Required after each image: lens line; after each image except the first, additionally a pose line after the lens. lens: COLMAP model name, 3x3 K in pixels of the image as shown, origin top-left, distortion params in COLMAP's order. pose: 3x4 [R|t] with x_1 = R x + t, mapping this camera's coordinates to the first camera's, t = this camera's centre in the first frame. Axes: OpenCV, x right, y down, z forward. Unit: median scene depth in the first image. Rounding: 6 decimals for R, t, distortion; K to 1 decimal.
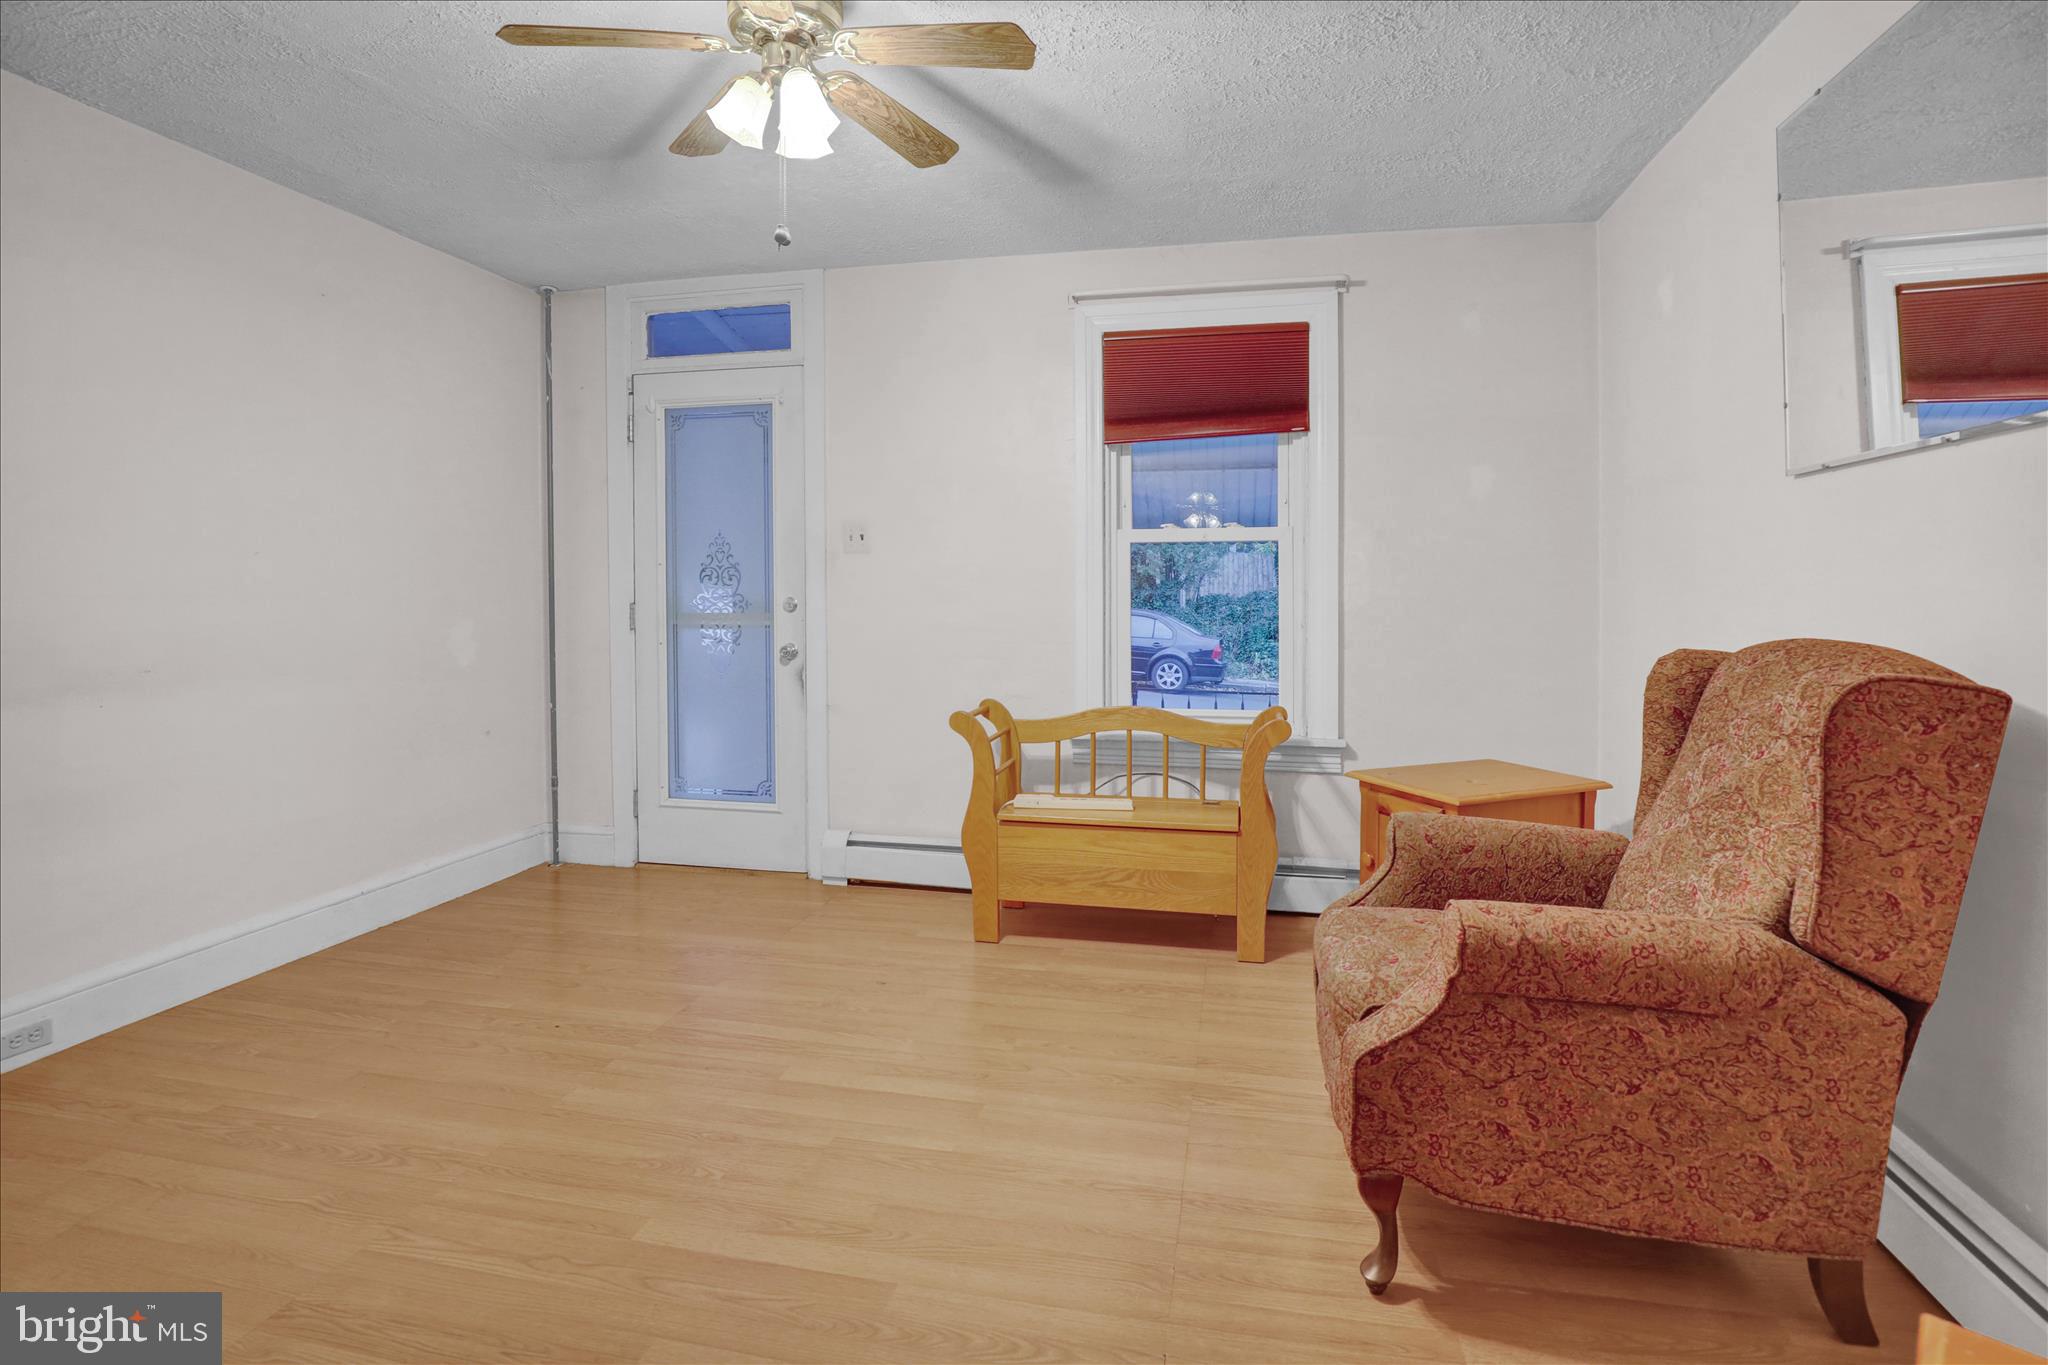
lens RADIAL K [[1010.1, 0, 978.3], [0, 1010.1, 609.8], [0, 0, 1]] dist [-0.022350, 0.000517]
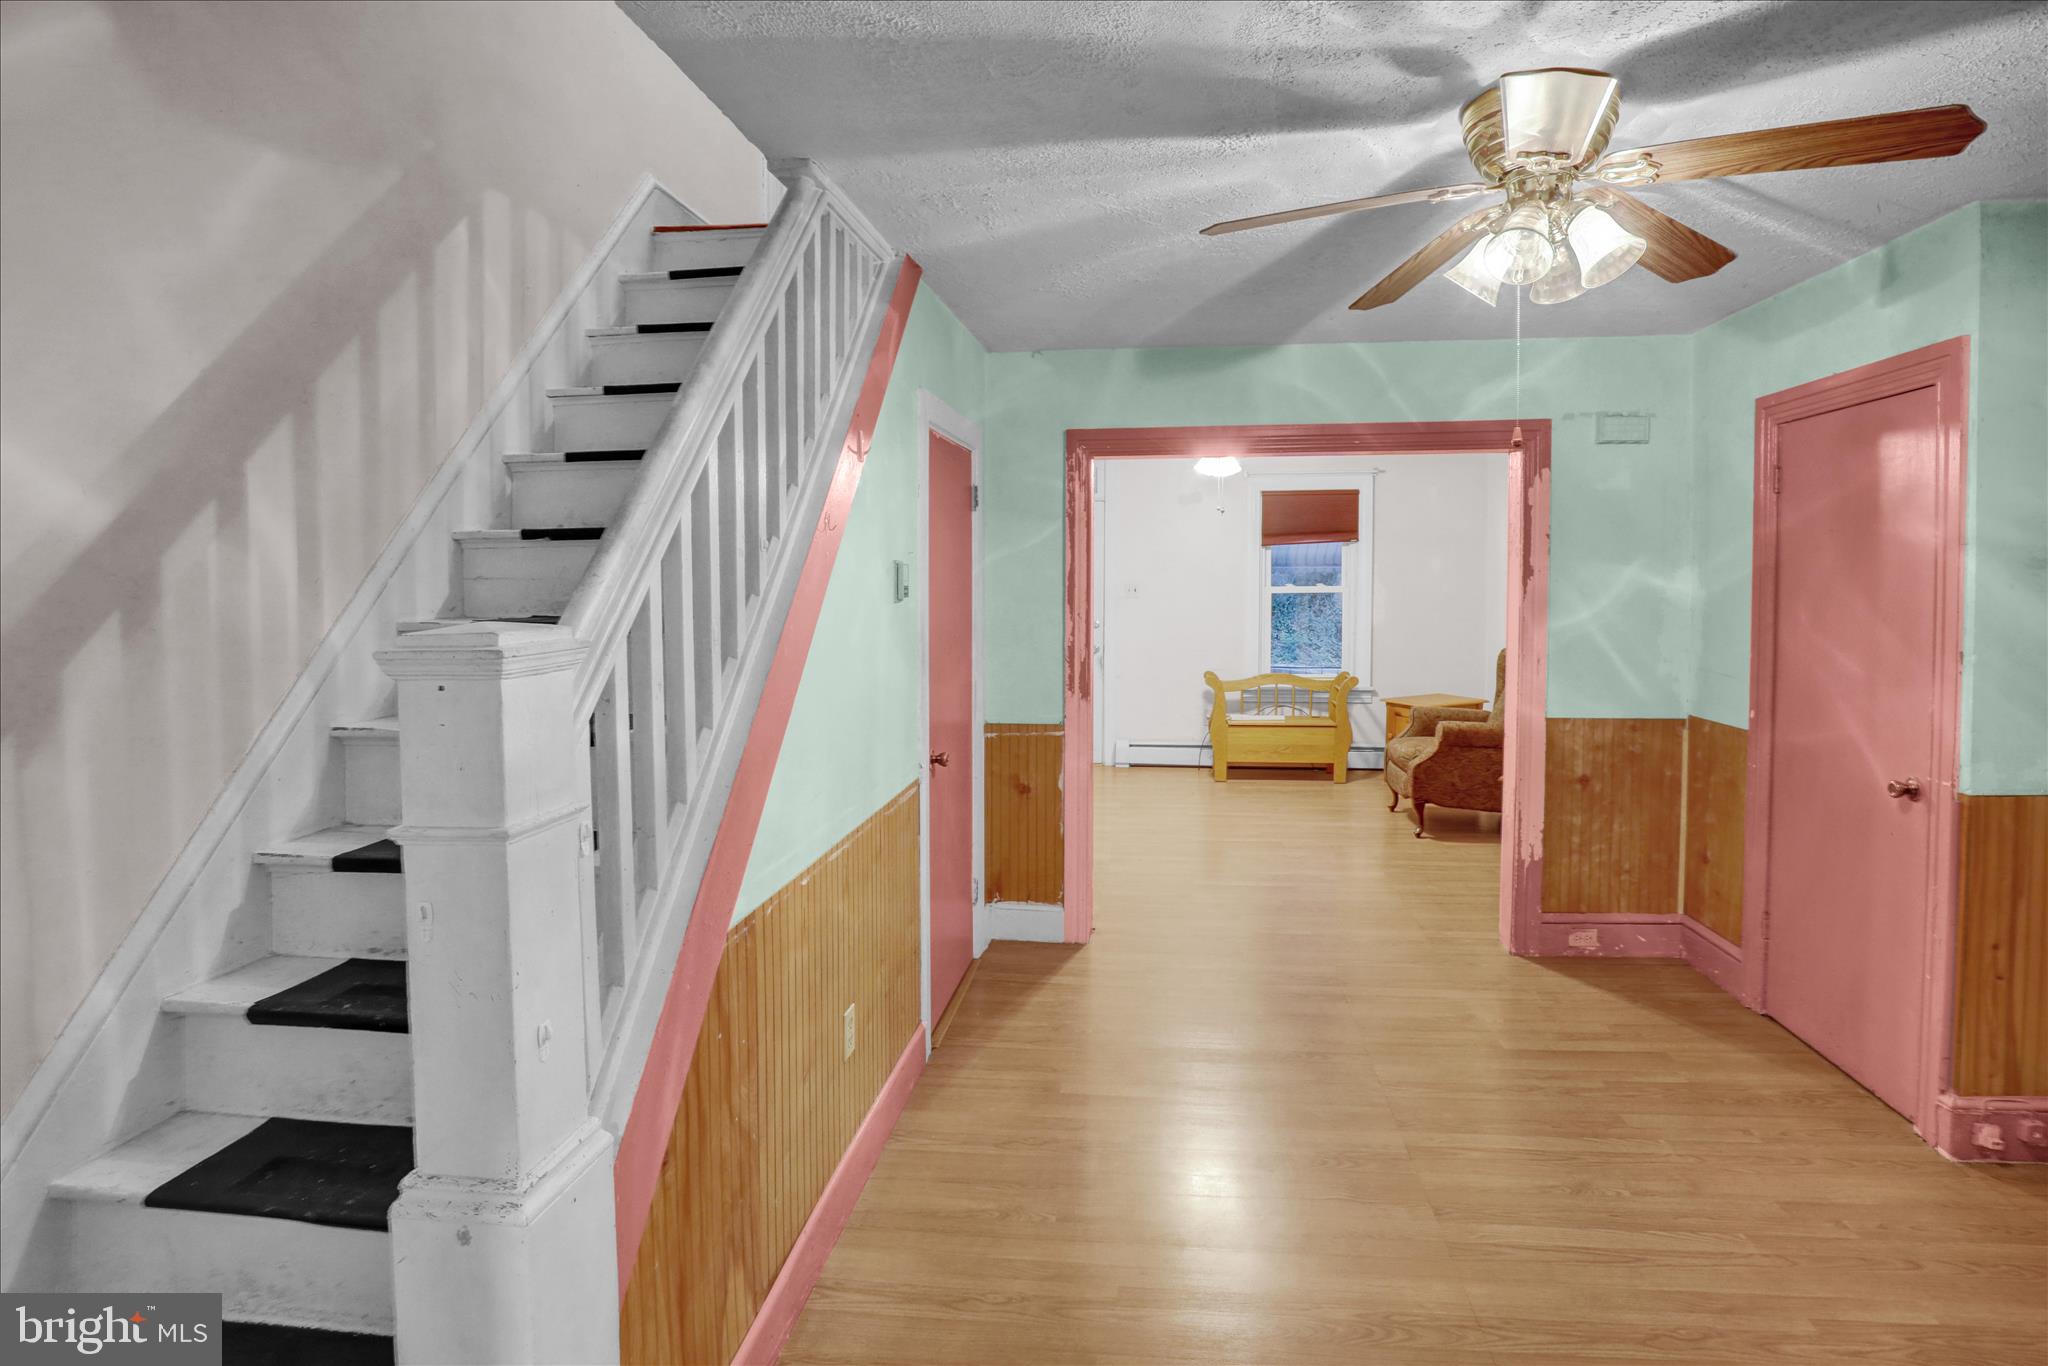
lens RADIAL K [[1030.2, 0, 1052.7], [0, 1030.2, 614.2], [0, 0, 1]] dist [-0.026067, 0.000140]
pose [[0.989965, -0.010139, 0.140948, -0.603178], [0.007186, 0.999744, 0.021443, -0.074622], [-0.141129, -0.020215, 0.989785, -1.035321]]
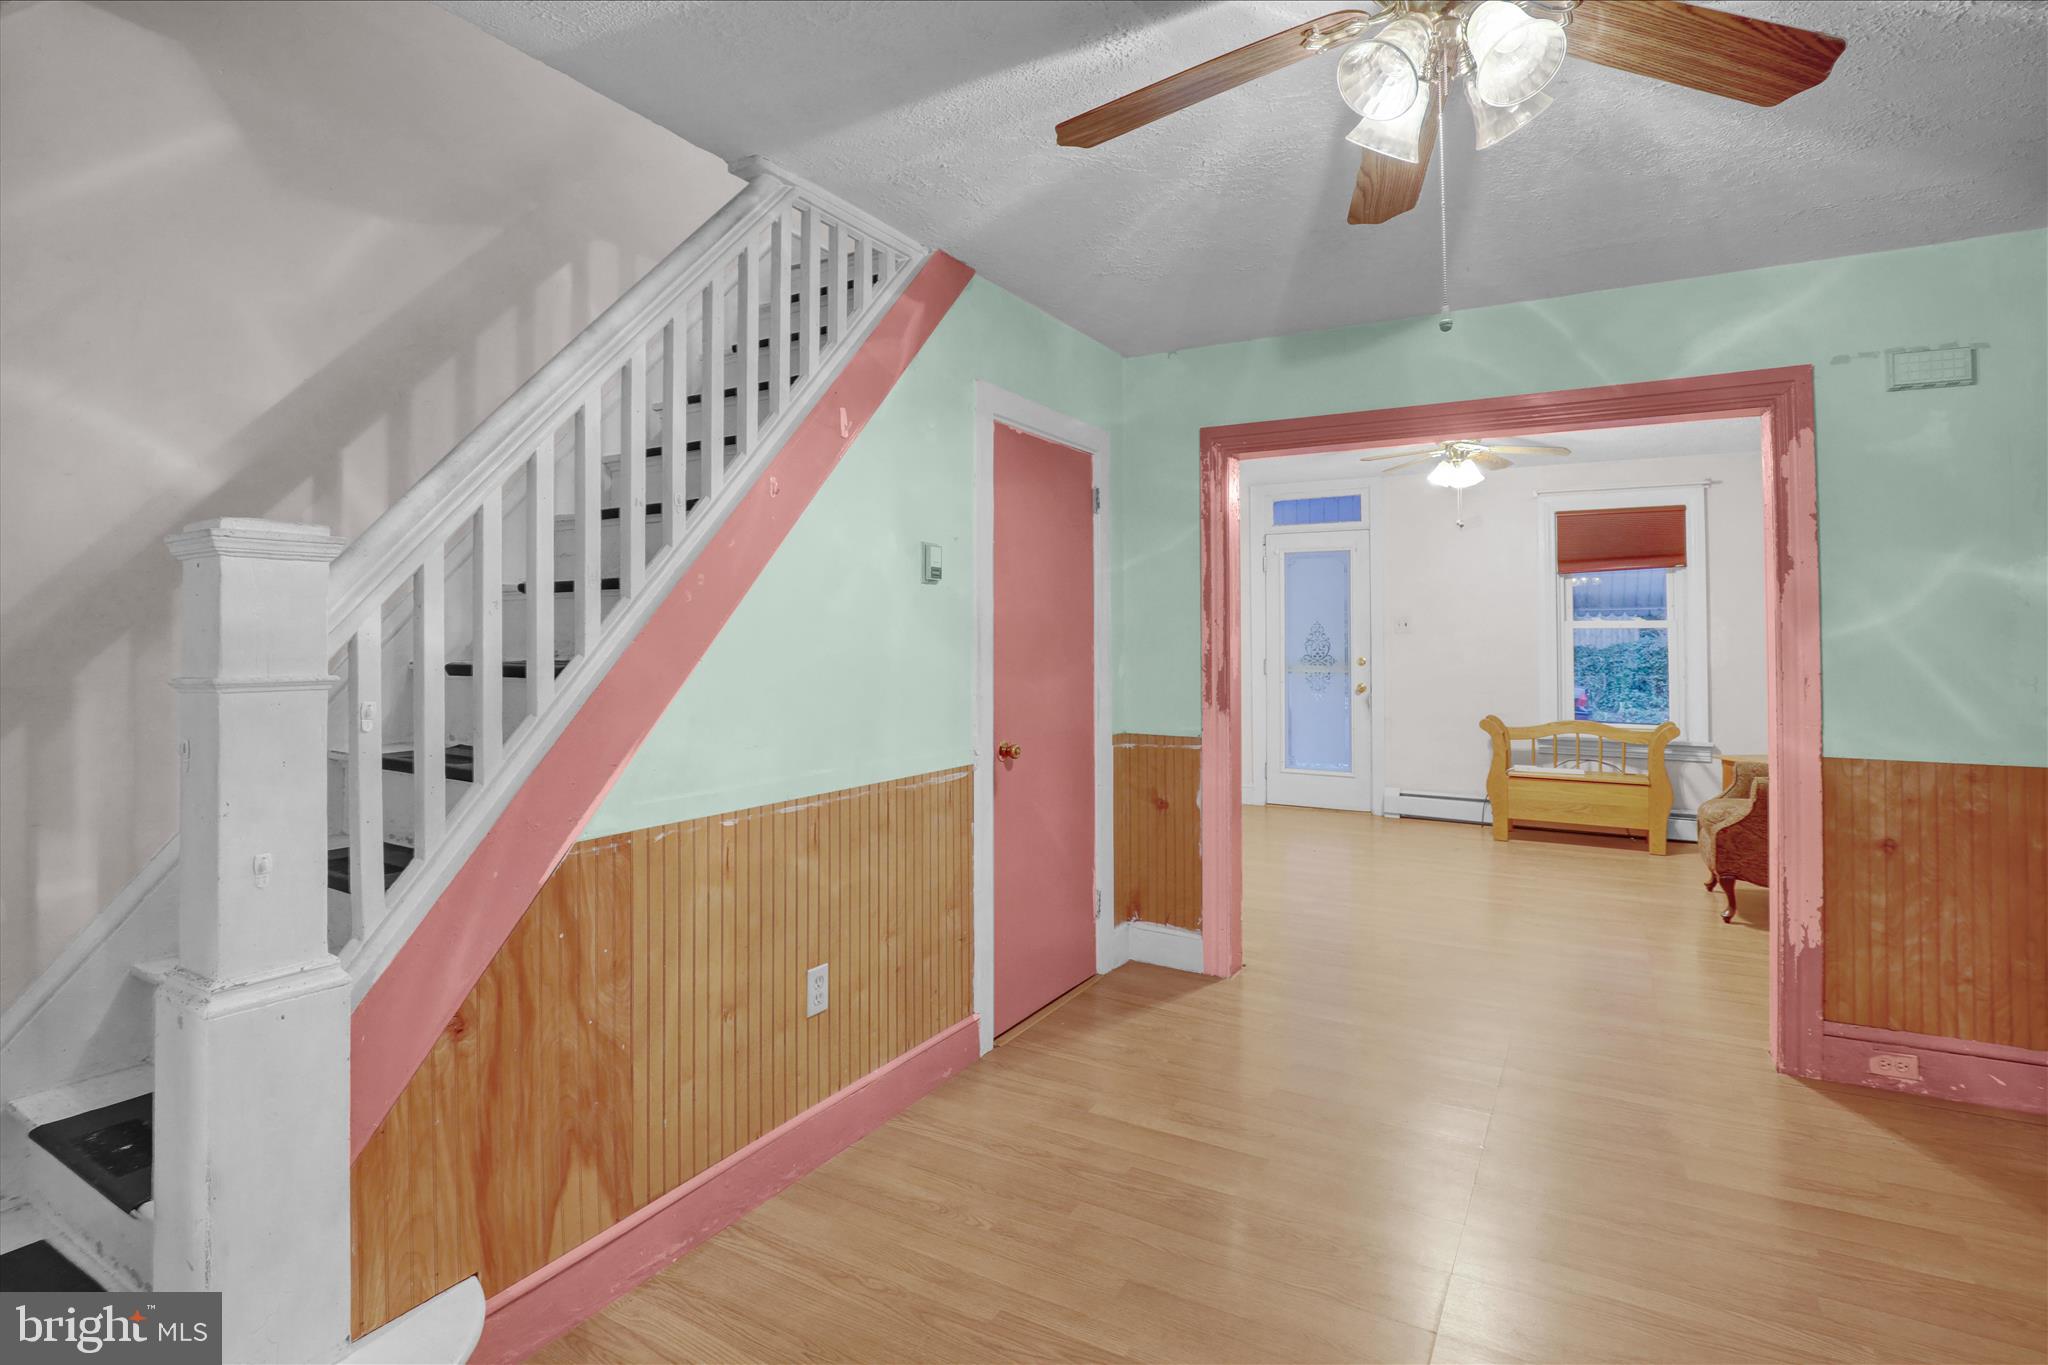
lens RADIAL K [[990.1, 0, 1006.4], [0, 990.1, 614.8], [0, 0, 1]] dist [-0.030585, 0.004999]
pose [[0.960811, -0.002782, -0.277192, -0.341629], [-0.008627, 0.999165, -0.039930, -0.014066], [0.277072, 0.040756, 0.959985, -0.966846]]
